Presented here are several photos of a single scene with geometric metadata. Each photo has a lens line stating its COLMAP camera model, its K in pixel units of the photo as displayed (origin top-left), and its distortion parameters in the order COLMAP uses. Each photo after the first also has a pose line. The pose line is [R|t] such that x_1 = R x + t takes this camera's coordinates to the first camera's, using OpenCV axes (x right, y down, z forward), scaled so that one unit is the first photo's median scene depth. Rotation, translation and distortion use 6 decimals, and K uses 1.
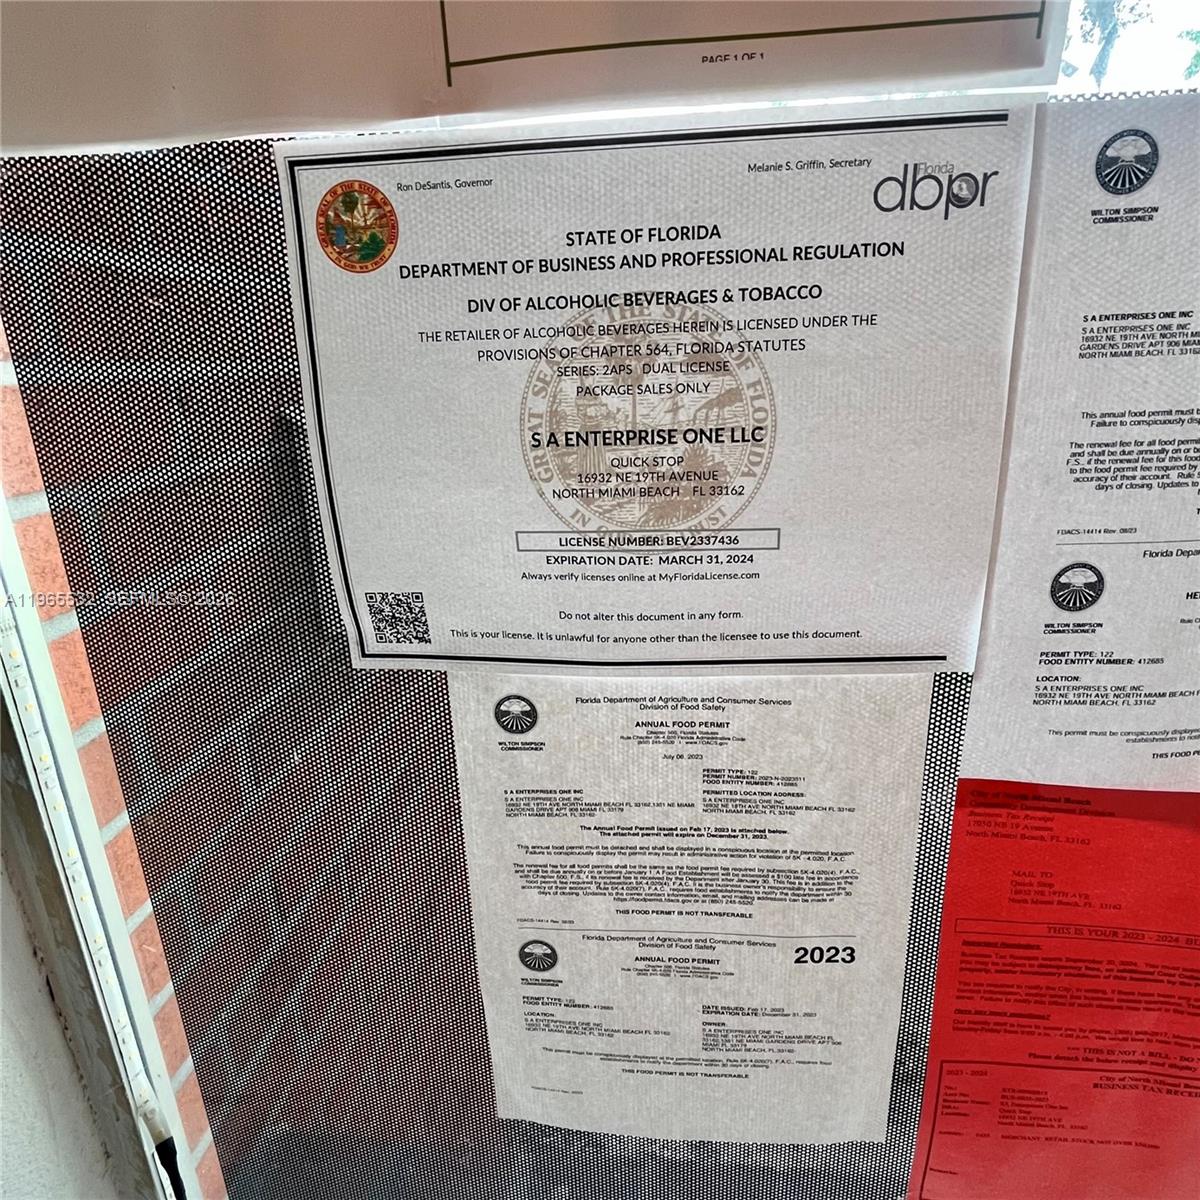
lens RADIAL K [[770.7, 0, 603.1], [0, 770.7, 617.9], [0, 0, 1]] dist [-0.001598, -0.001668]
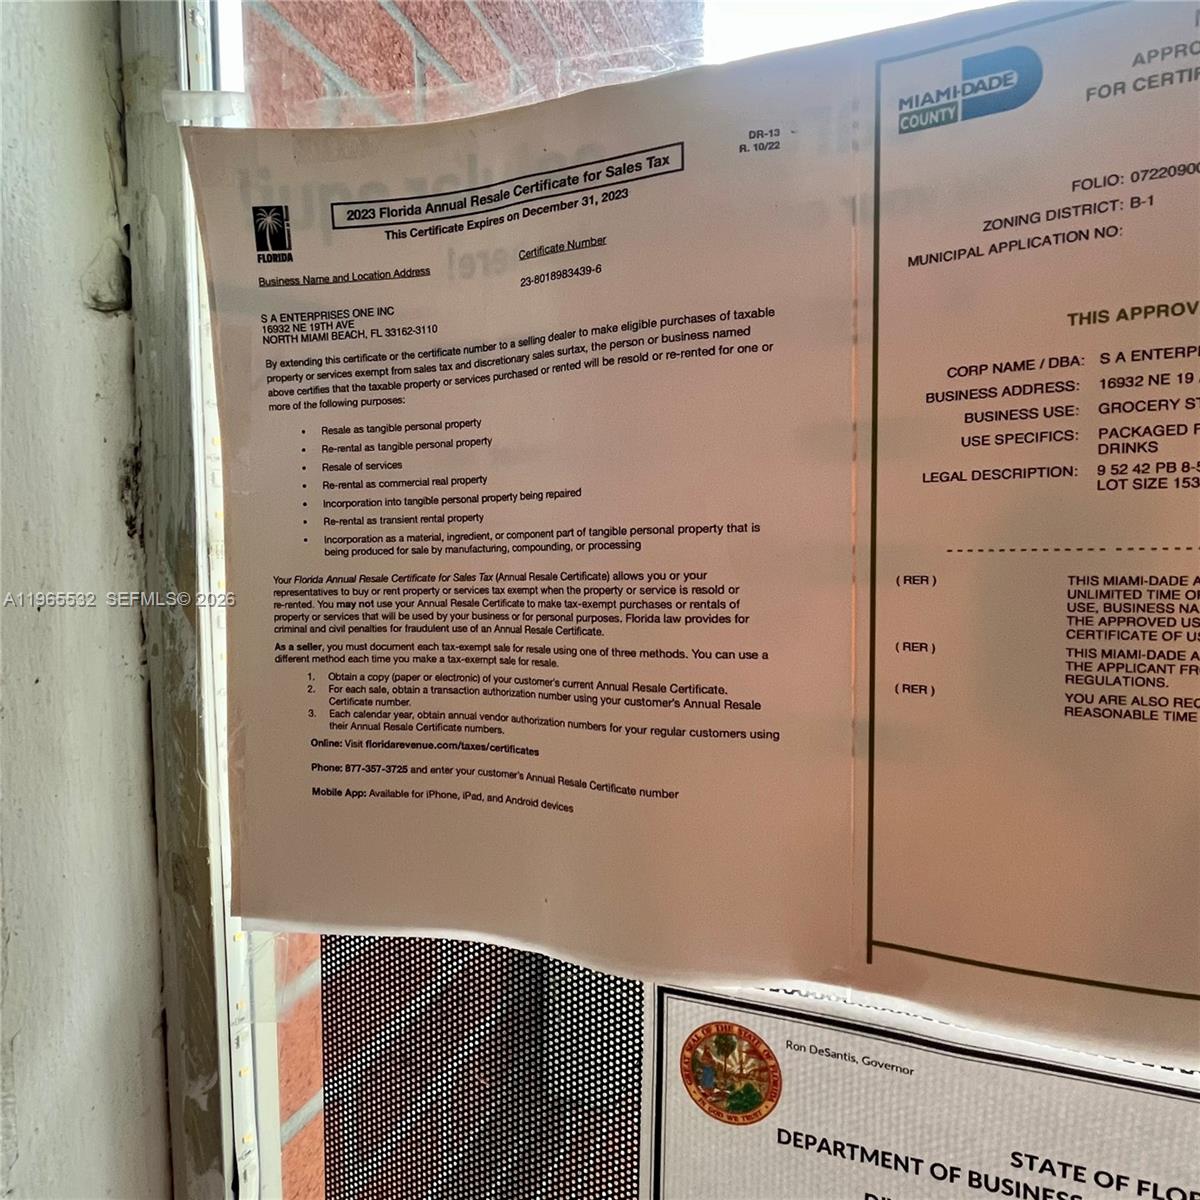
lens RADIAL K [[749.7, 0, 613.6], [0, 749.7, 607.9], [0, 0, 1]] dist [-0.004104, 0.000217]
pose [[0.973579, 0.048528, -0.223135, -0.285009], [-0.103596, 0.964677, -0.242210, -0.779310], [0.203499, 0.258927, 0.944217, 0.083218]]
